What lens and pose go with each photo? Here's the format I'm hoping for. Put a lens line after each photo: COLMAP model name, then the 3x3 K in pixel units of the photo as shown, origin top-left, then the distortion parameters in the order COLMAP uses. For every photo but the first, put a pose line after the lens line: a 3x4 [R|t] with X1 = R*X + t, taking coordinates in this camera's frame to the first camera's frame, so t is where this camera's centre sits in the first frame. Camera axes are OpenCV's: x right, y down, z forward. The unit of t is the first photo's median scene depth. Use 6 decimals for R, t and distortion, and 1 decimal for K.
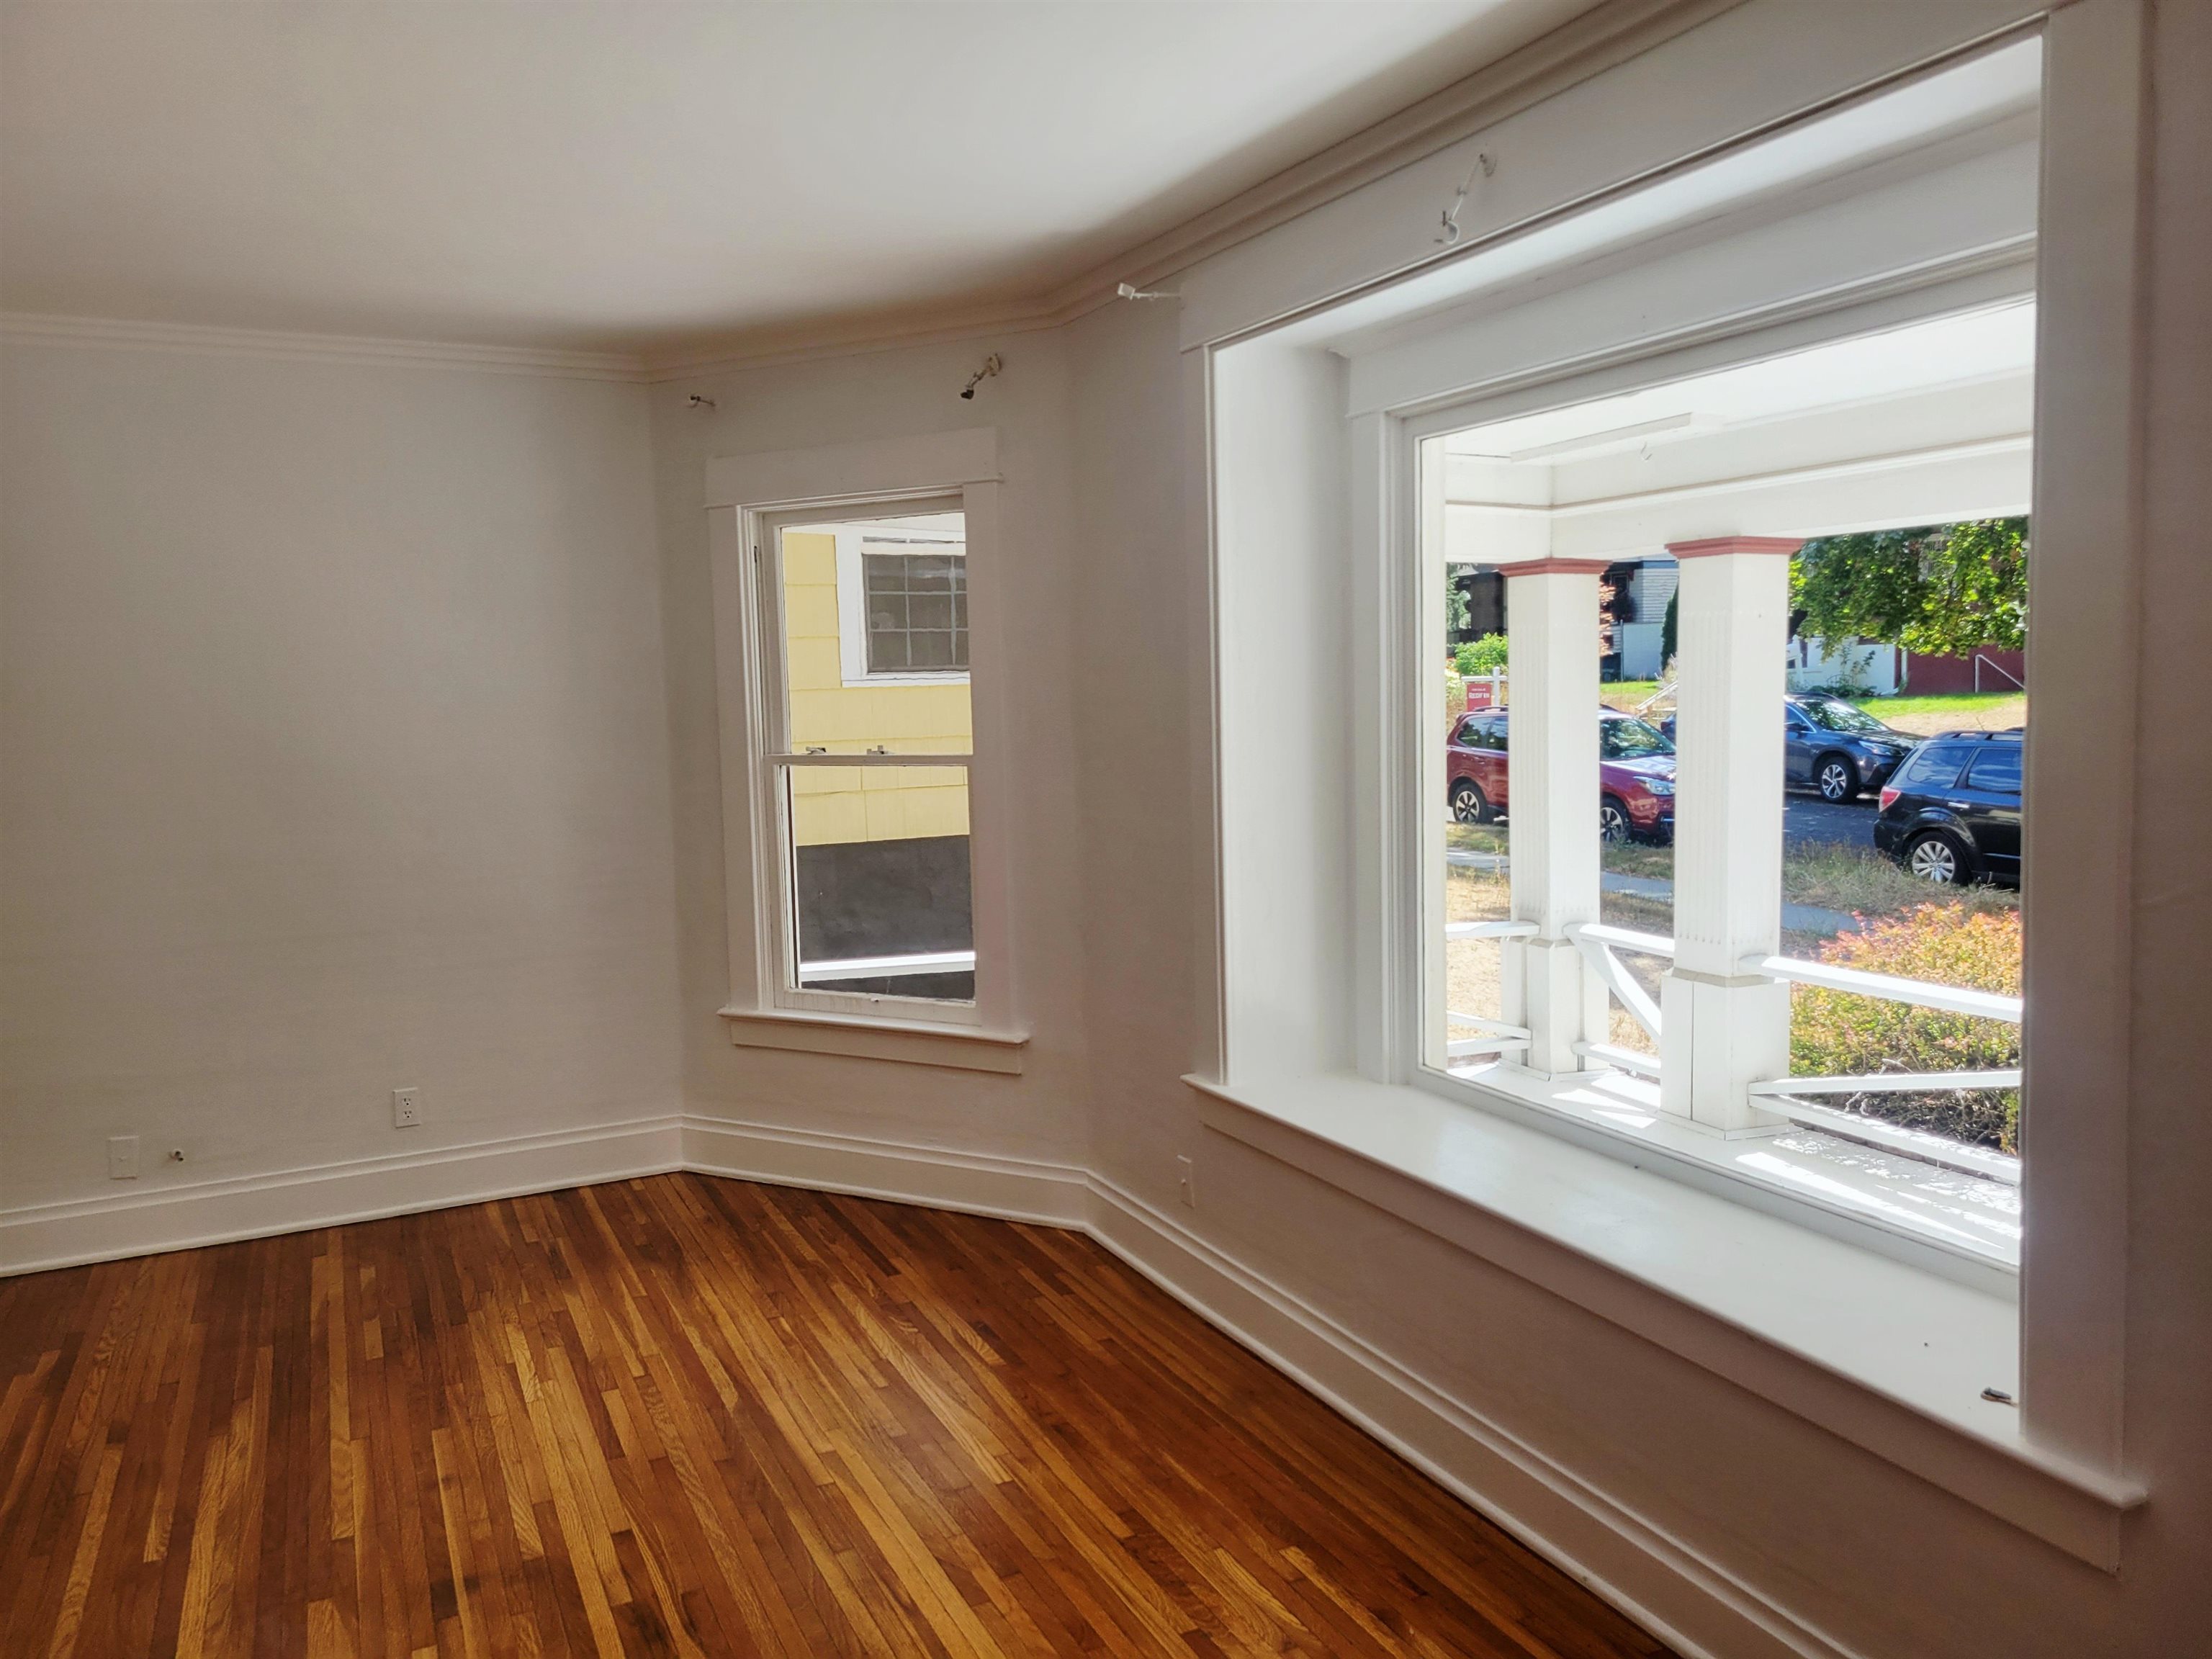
lens RADIAL K [[1669.9, 0, 1110.3], [0, 1669.9, 817.0], [0, 0, 1]] dist [0.060857, -0.051036]
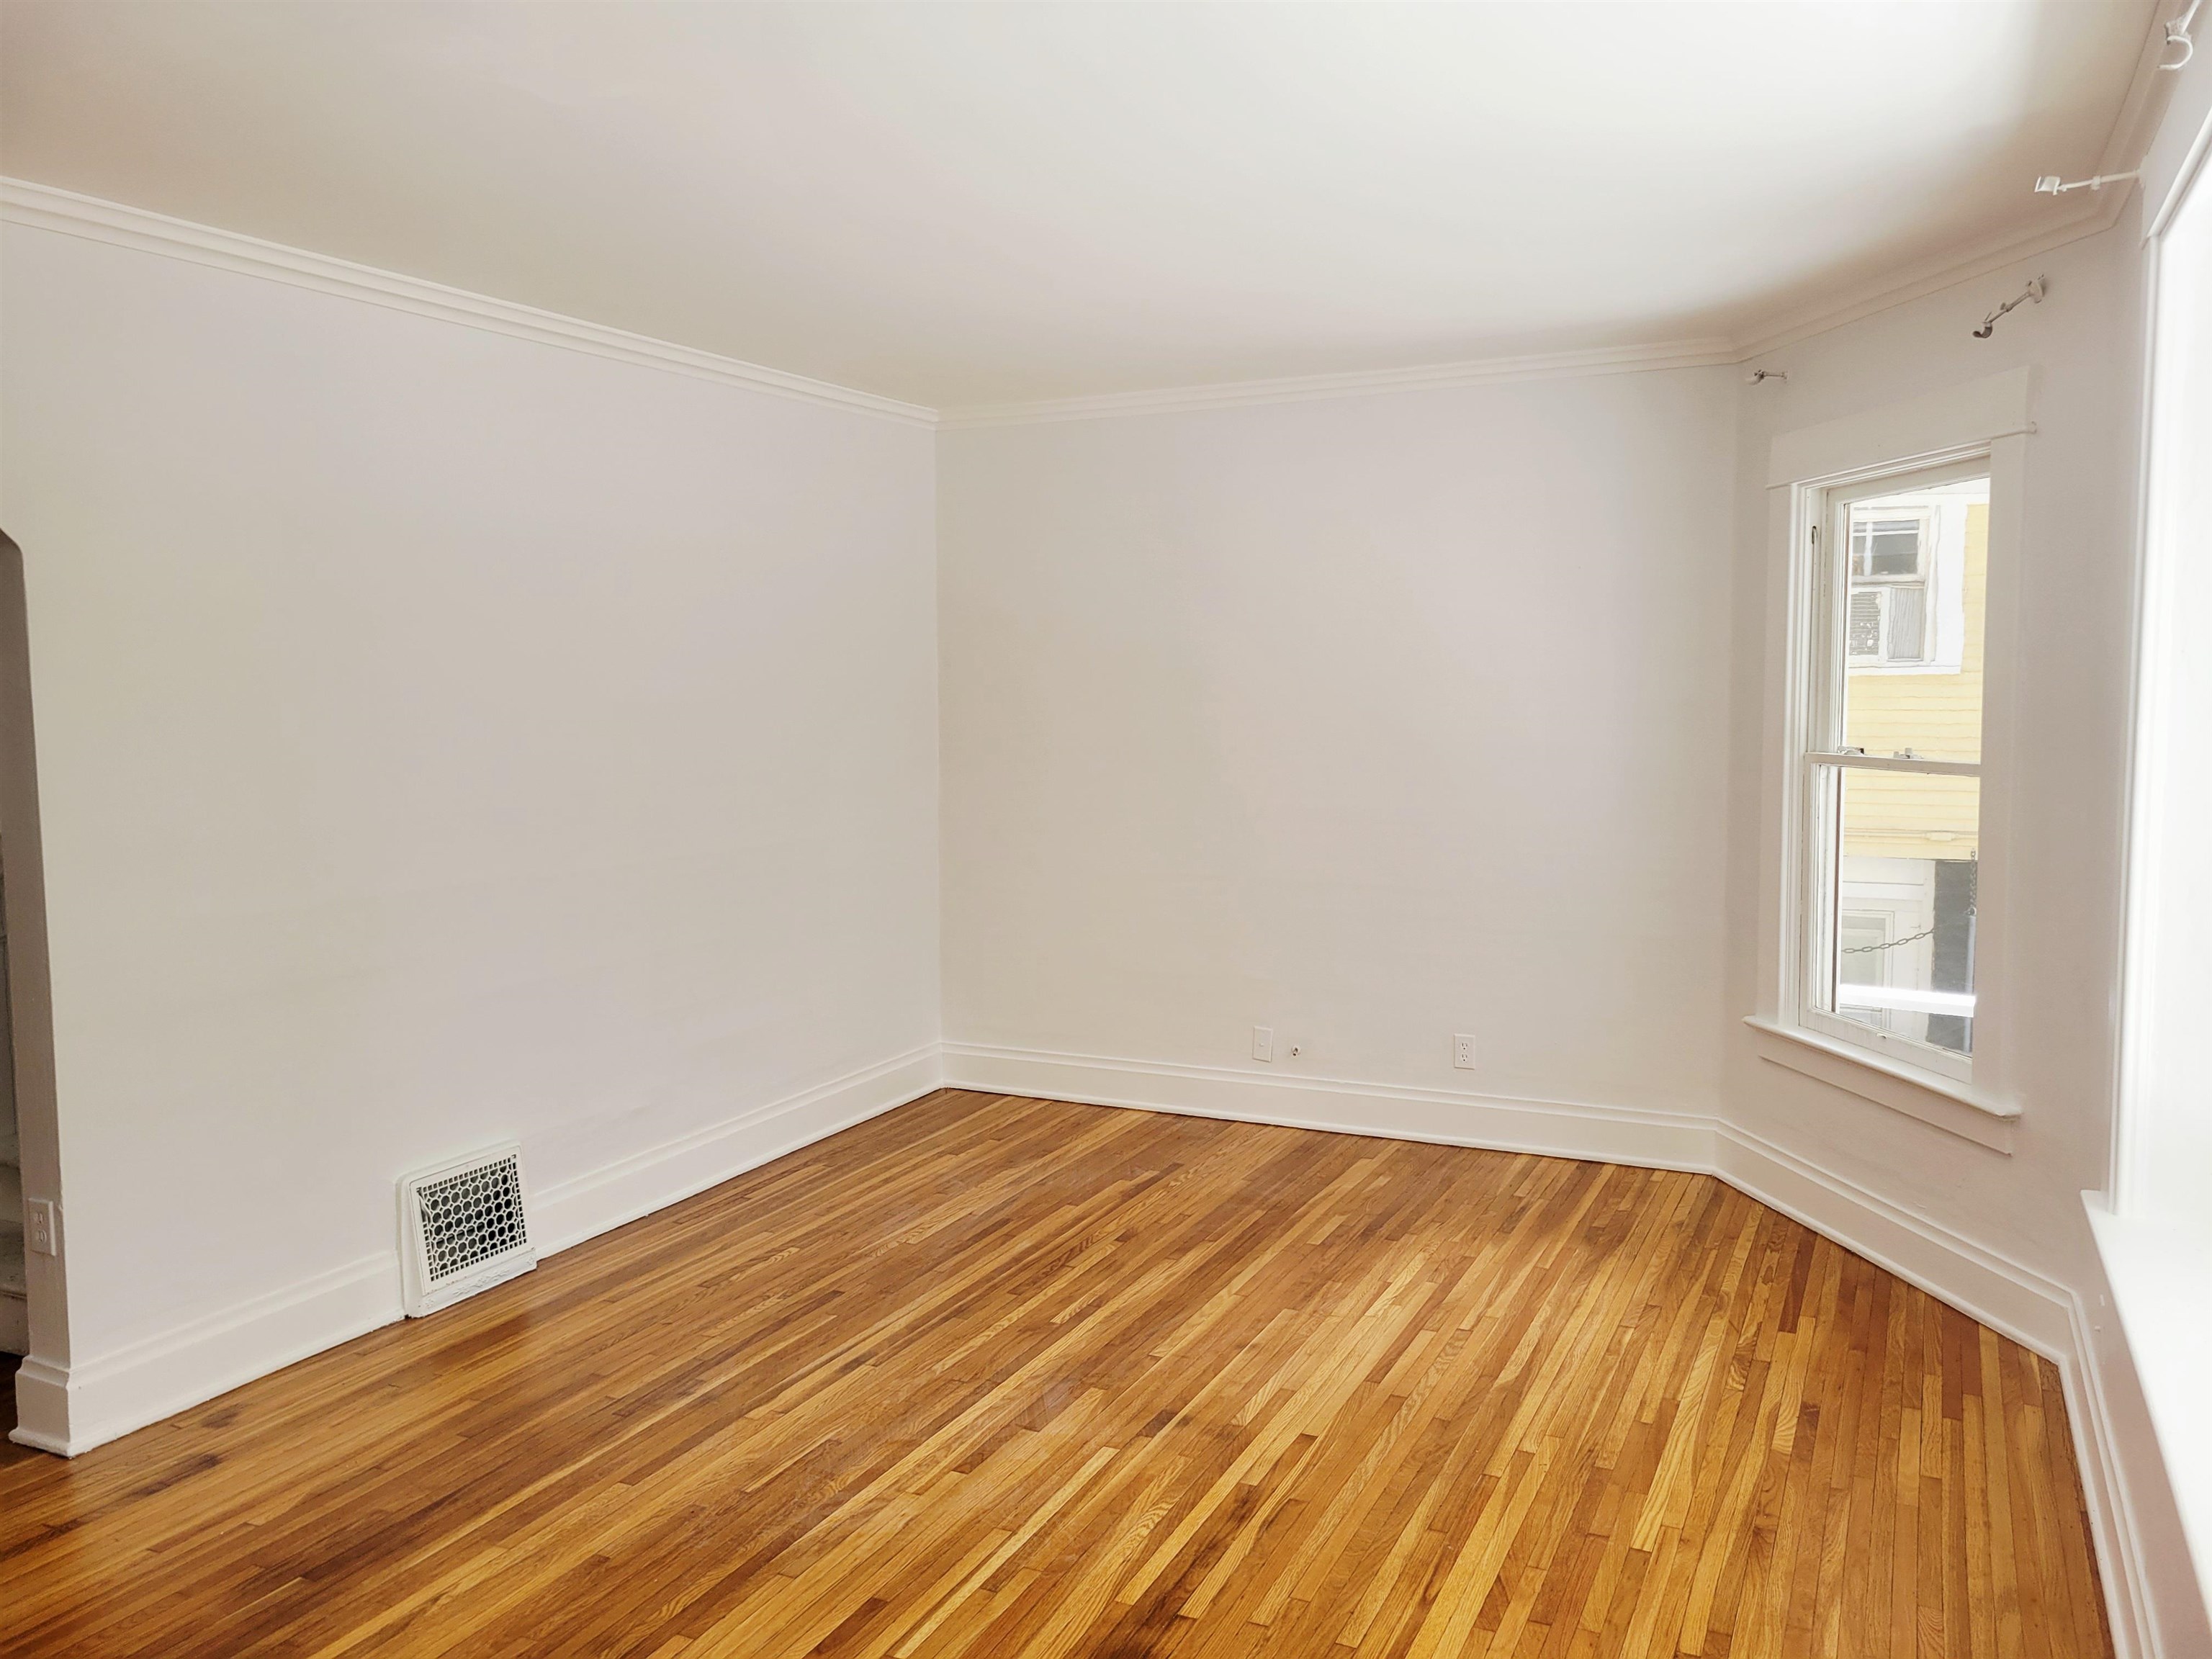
lens RADIAL K [[1669.9, 0, 1111.4], [0, 1669.9, 840.4], [0, 0, 1]] dist [0.060857, -0.051036]
pose [[0.618412, 0.095131, -0.780075, 0.353707], [-0.075541, 0.995245, 0.061485, -0.021079], [0.782215, 0.020904, 0.622658, 0.150734]]
